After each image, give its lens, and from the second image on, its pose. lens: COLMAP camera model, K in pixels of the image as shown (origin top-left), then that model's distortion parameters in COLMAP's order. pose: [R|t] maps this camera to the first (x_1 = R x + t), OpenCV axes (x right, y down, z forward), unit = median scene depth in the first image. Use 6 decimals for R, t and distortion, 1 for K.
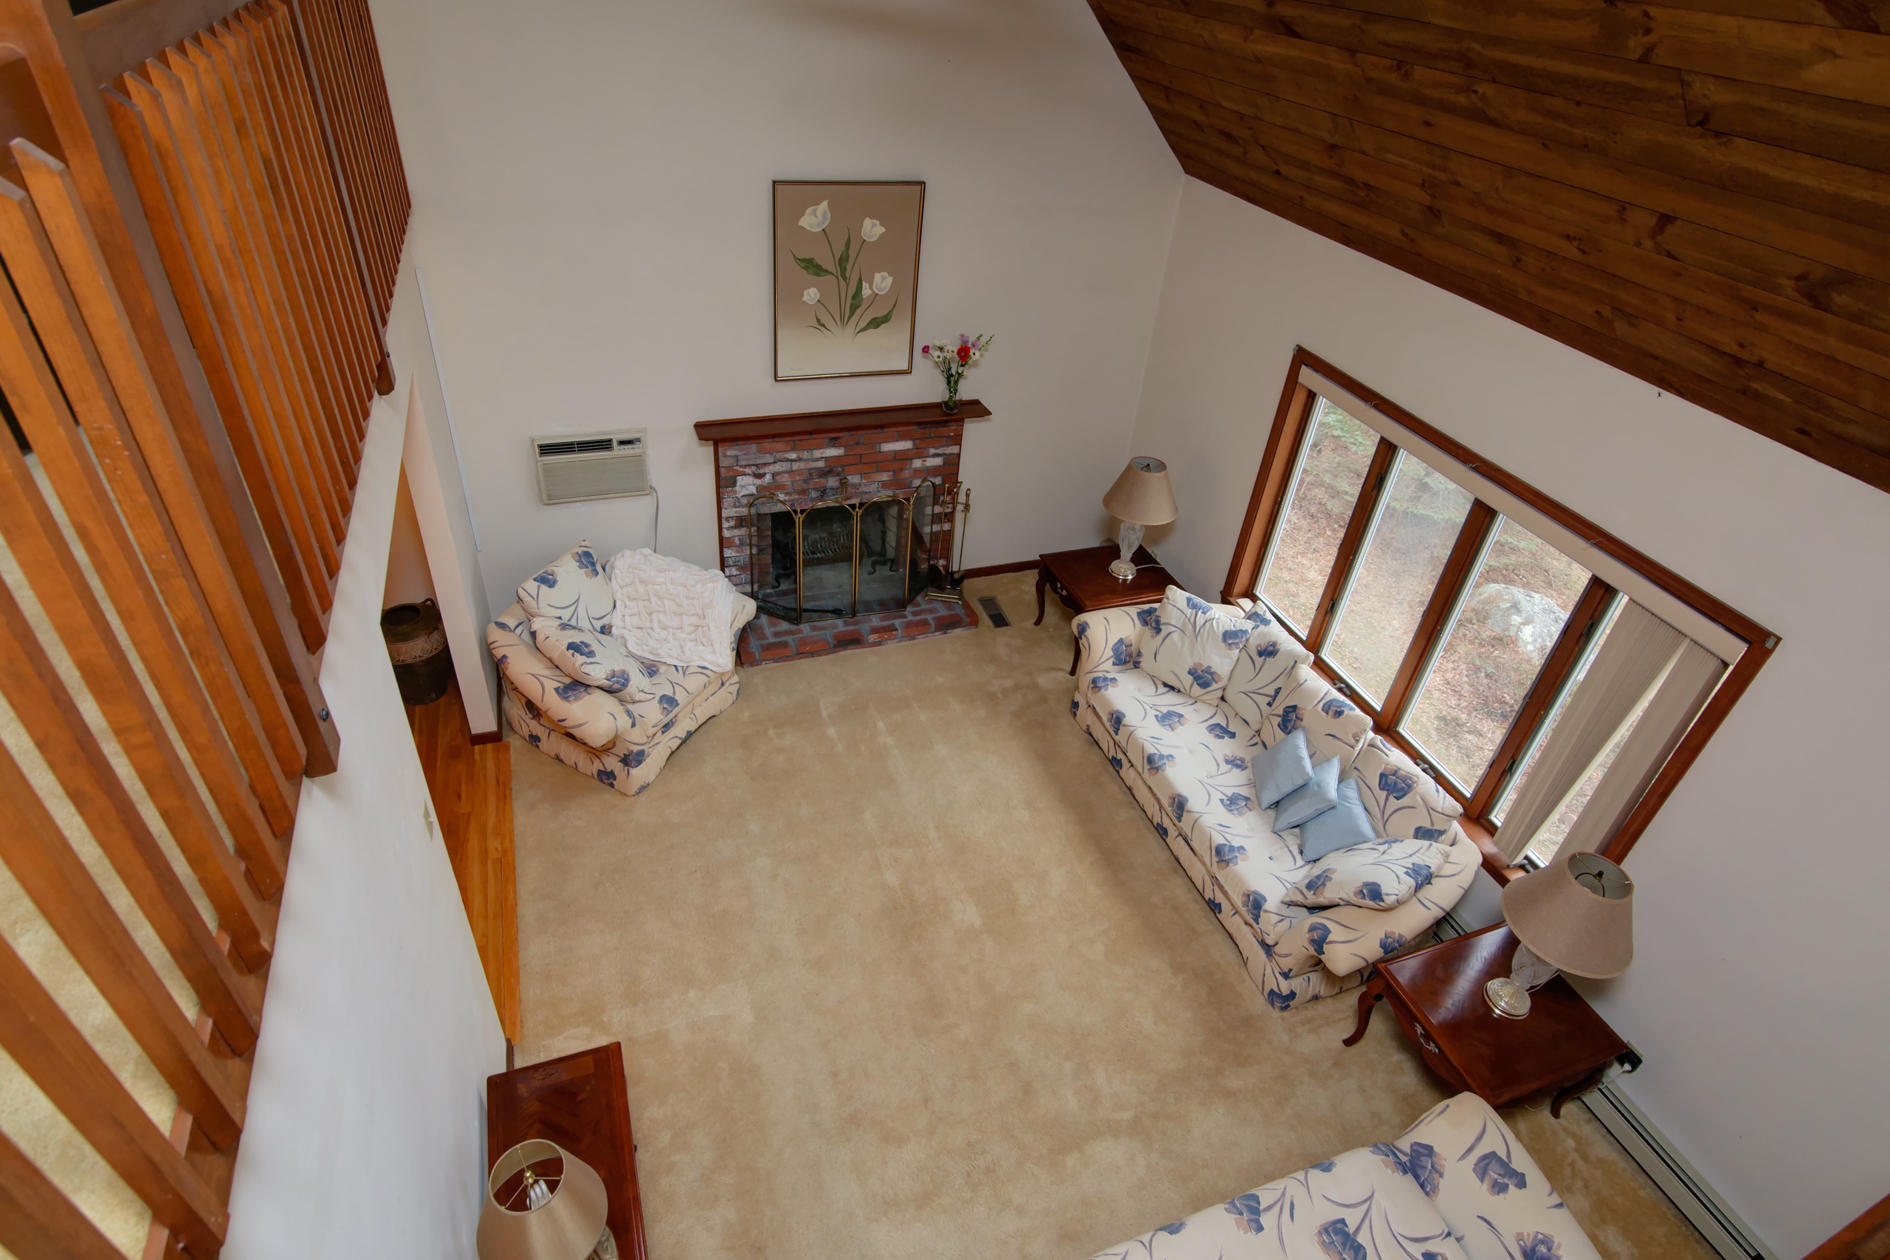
lens RADIAL K [[1003.3, 0, 951.5], [0, 1003.3, 614.9], [0, 0, 1]] dist [-0.015677, 0.000088]
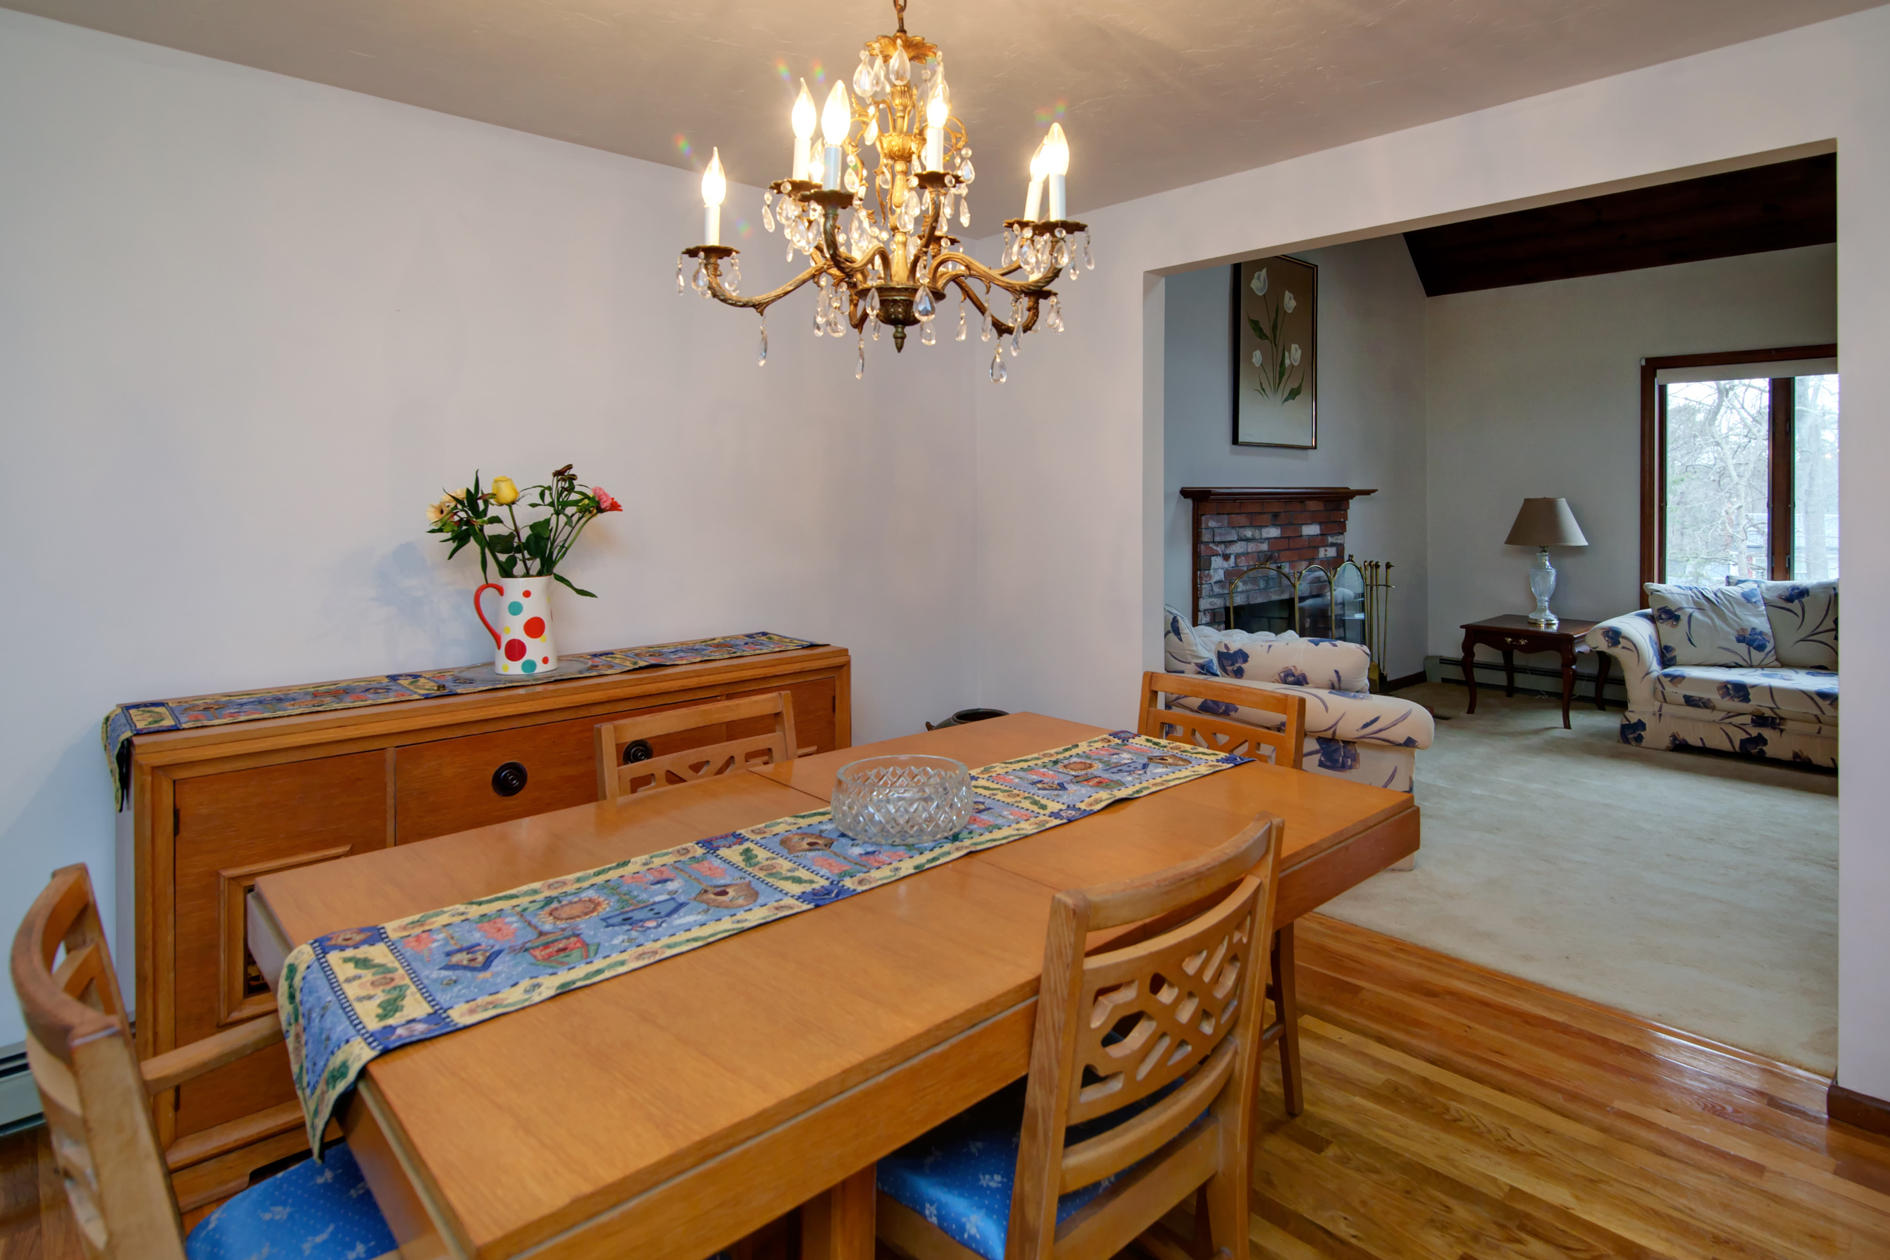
lens RADIAL K [[1020.4, 0, 1002.7], [0, 1020.4, 497.6], [0, 0, 1]] dist [-0.000324, -0.000178]
pose [[0.912935, -0.088678, 0.398355, -0.761921], [0.298993, 0.809693, -0.504975, 0.223107], [-0.277765, 0.580114, 0.765711, 0.359763]]
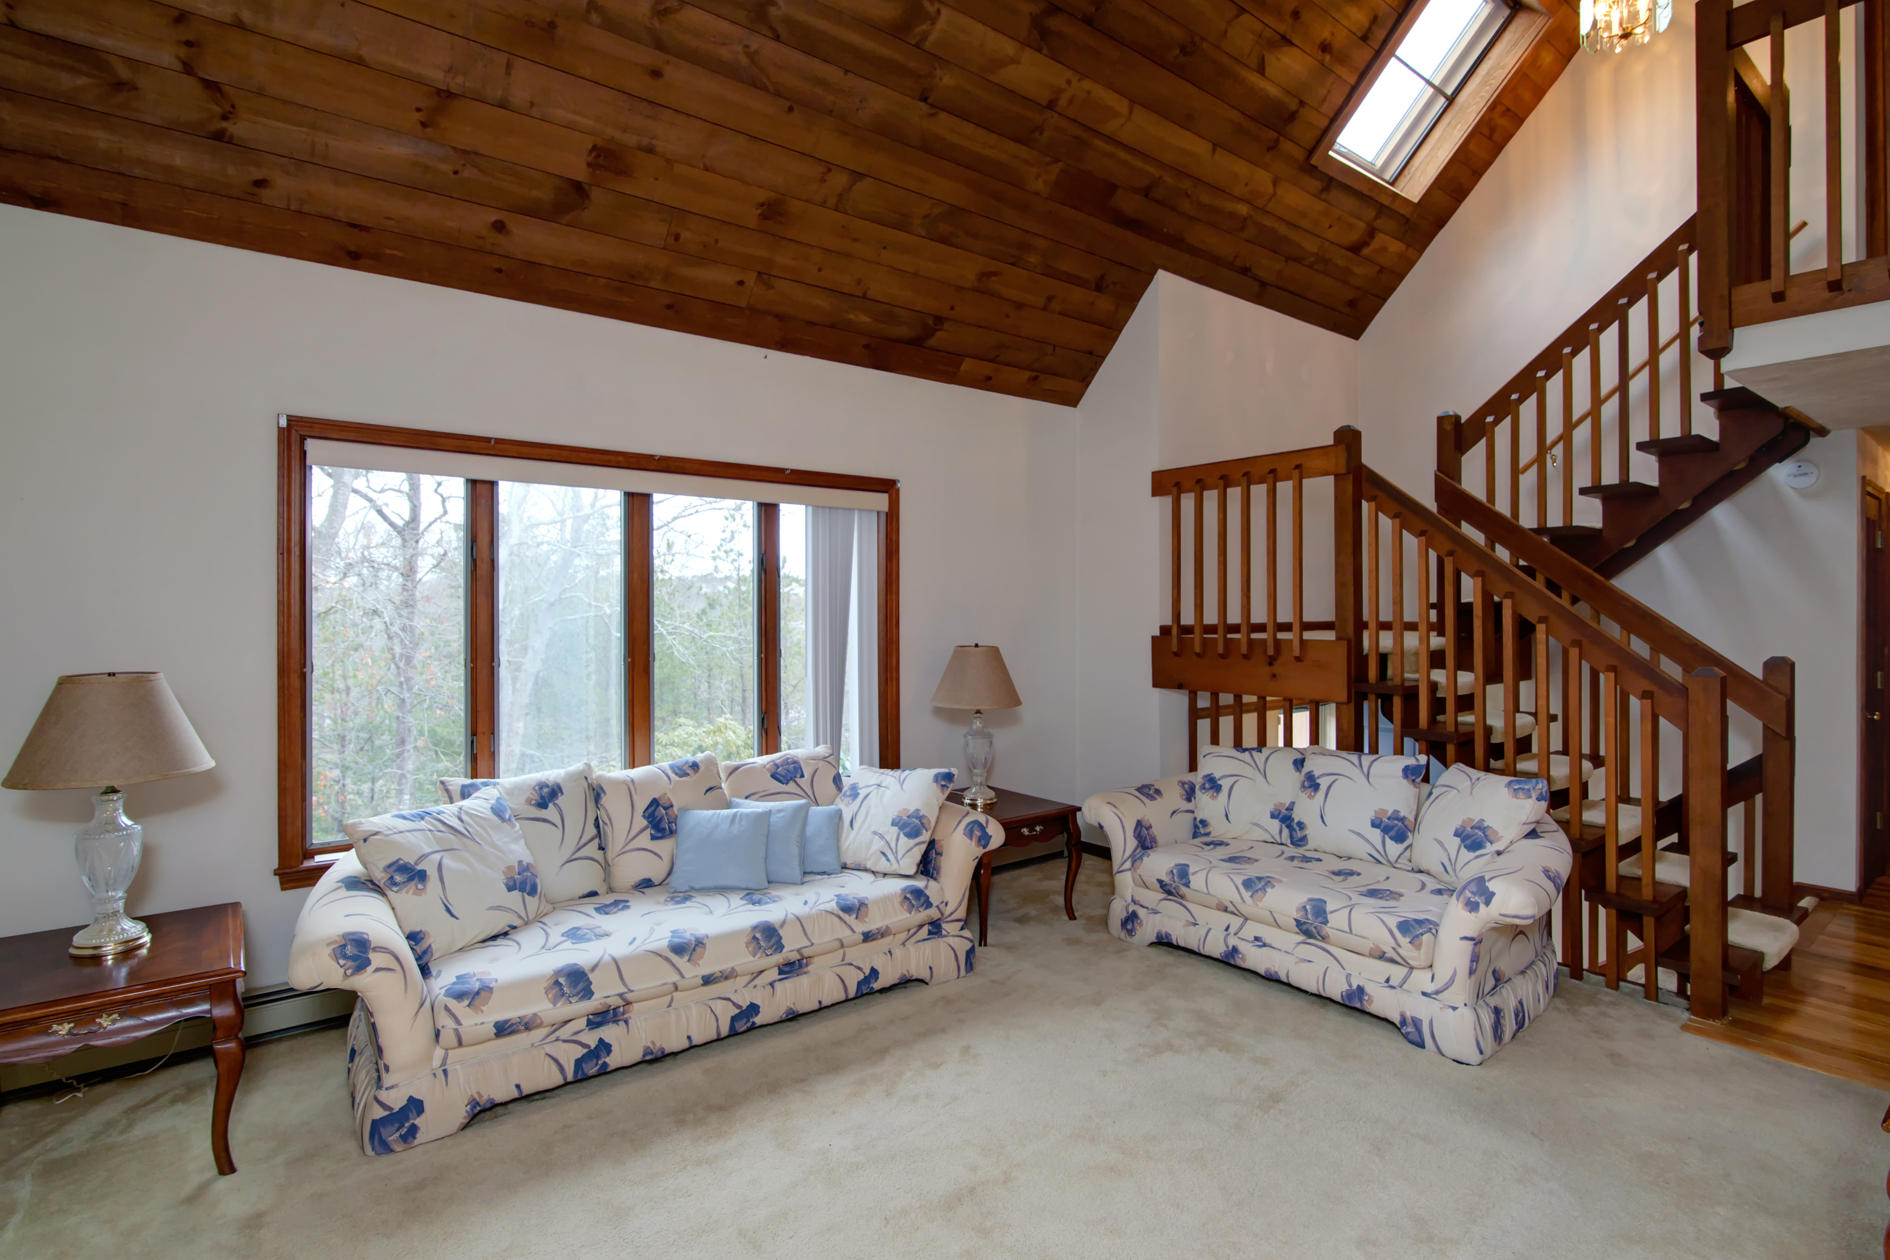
lens RADIAL K [[928.5, 0, 969.1], [0, 928.5, 609.9], [0, 0, 1]] dist [-0.003142, -0.000081]
pose [[-0.311164, -0.087299, 0.946338, -0.356452], [0.532790, 0.808546, 0.249774, -0.069044], [-0.786963, 0.581920, -0.205079, 0.778002]]
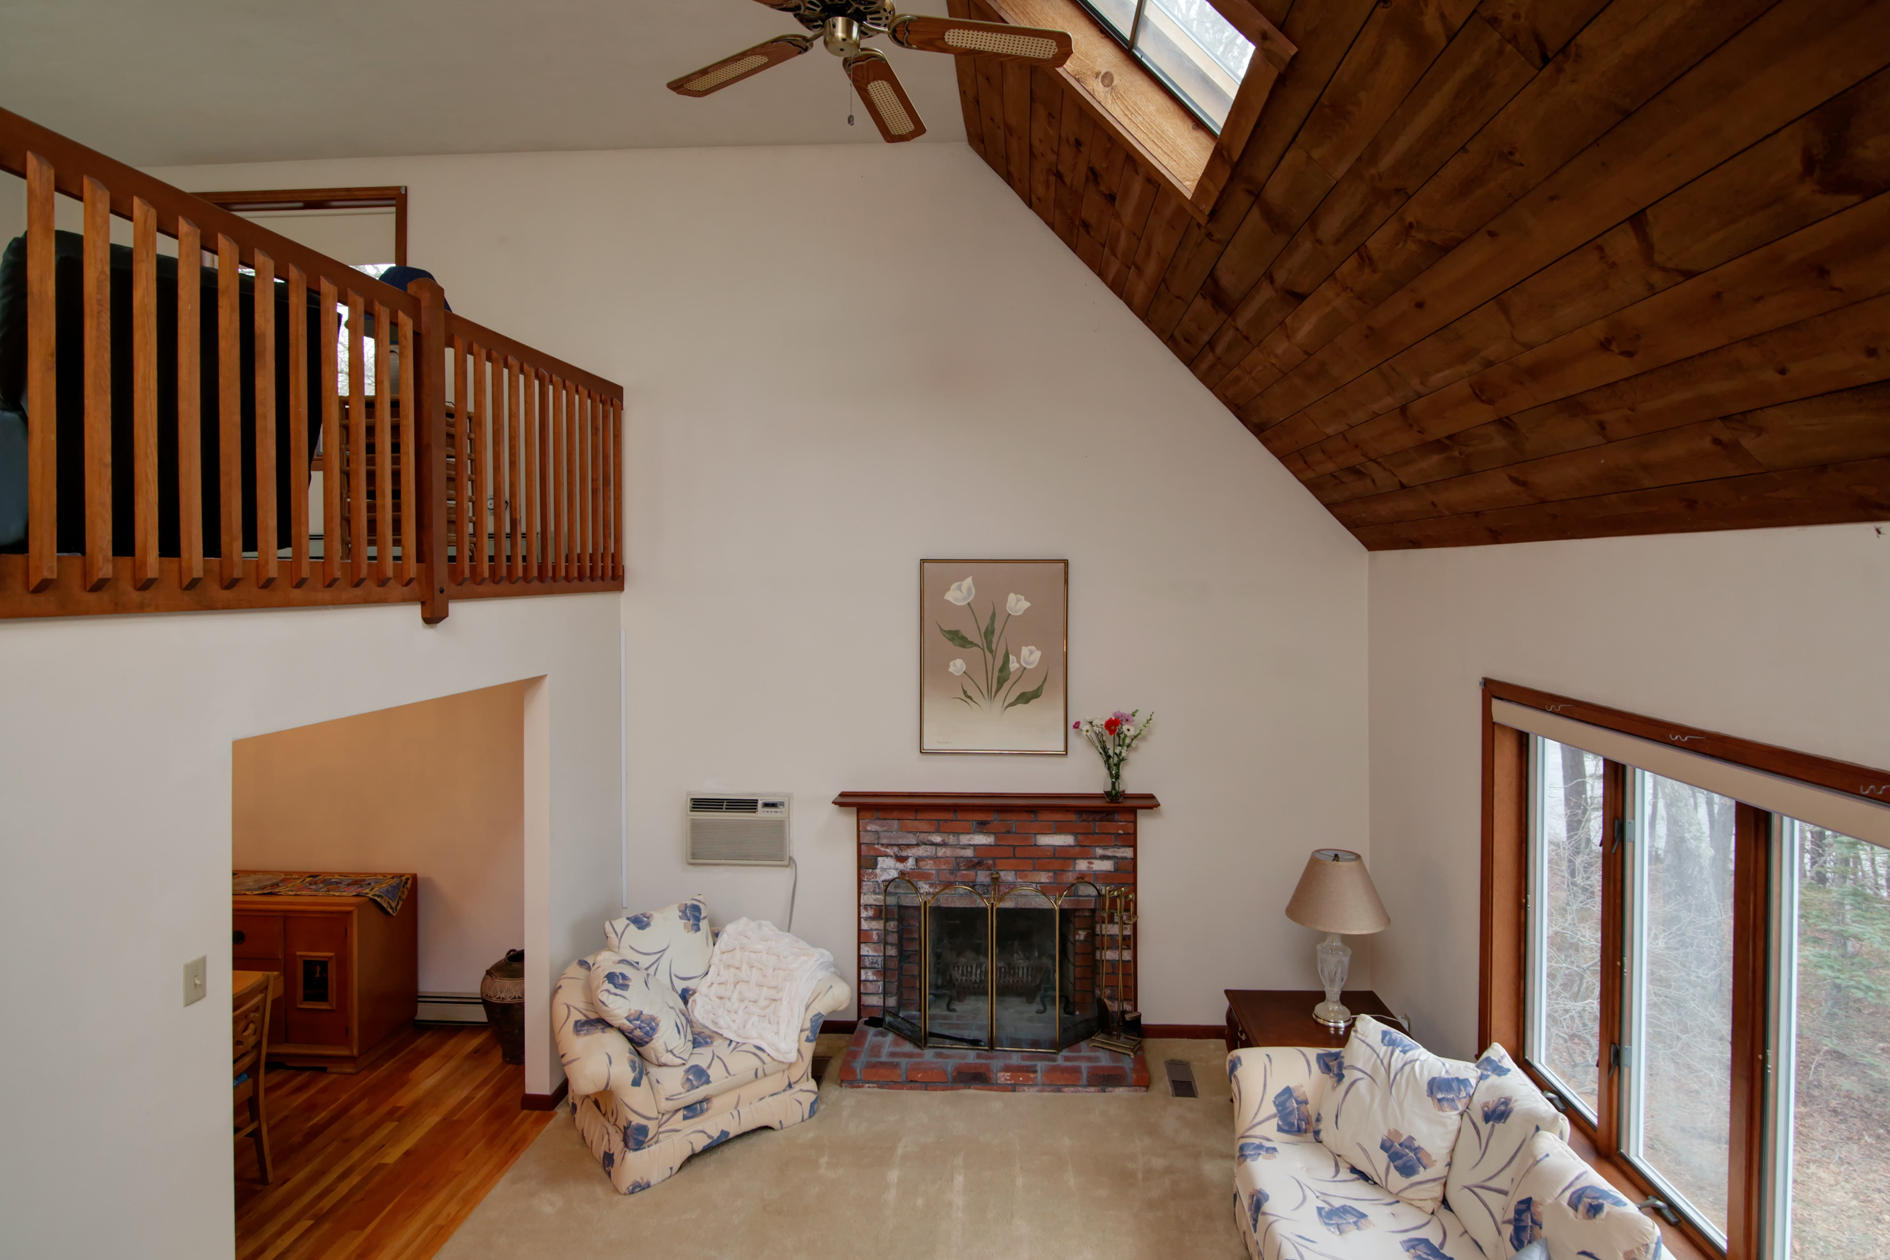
lens RADIAL K [[971.9, 0, 978.2], [0, 971.9, 572.0], [0, 0, 1]] dist [-0.018500, 0.000307]
pose [[0.910289, -0.086544, -0.404825, 0.276155], [-0.172543, 0.809596, -0.561056, 0.146927], [0.376301, 0.580573, 0.722034, 0.232617]]
